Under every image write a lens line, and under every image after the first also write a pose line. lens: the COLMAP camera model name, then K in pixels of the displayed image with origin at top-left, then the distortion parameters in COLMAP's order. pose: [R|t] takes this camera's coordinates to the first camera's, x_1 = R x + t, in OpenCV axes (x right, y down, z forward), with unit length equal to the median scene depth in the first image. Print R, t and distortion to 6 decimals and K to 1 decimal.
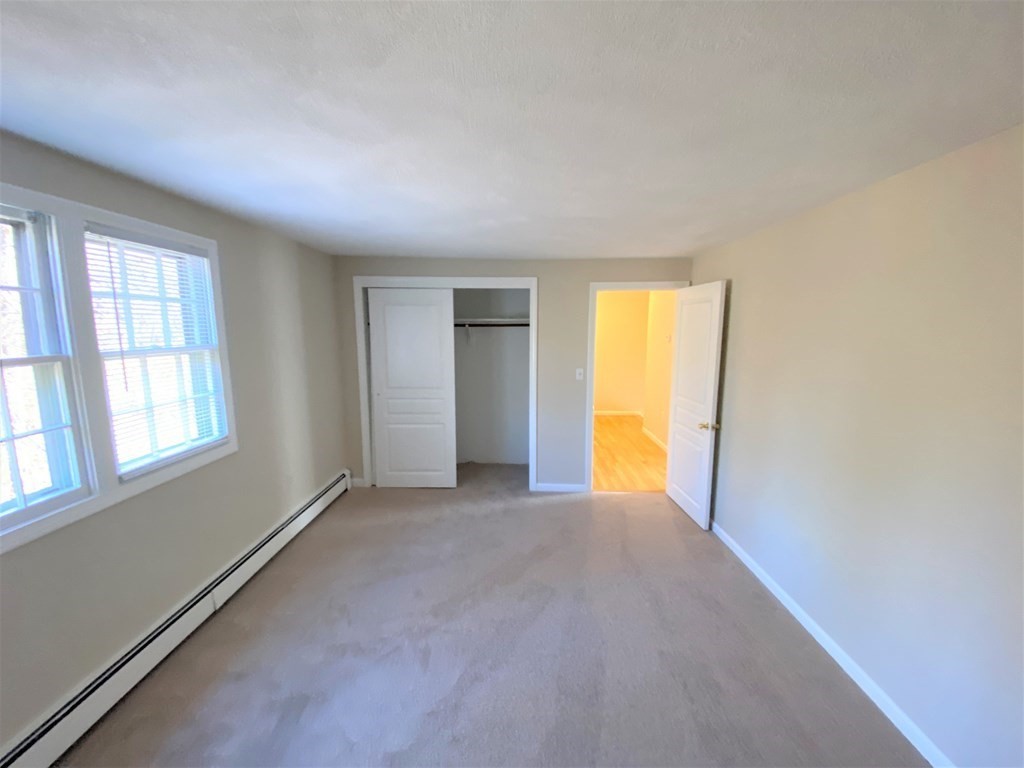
lens RADIAL K [[414.1, 0, 507.4], [0, 414.1, 384.4], [0, 0, 1]] dist [0.033224, -0.028584]
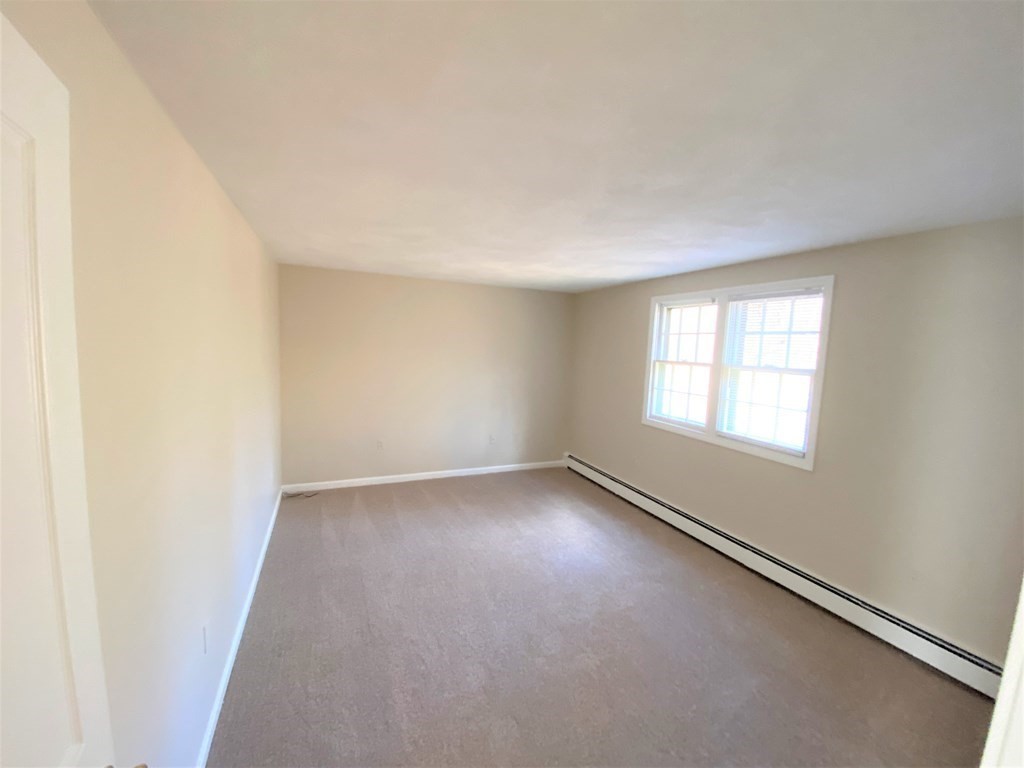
lens RADIAL K [[414.1, 0, 507.4], [0, 414.1, 384.4], [0, 0, 1]] dist [0.033224, -0.028584]
pose [[-0.913135, 0.014616, -0.407395, 0.644262], [-0.080902, 0.972982, 0.216242, -0.295591], [0.399549, 0.230417, -0.887282, 2.140503]]
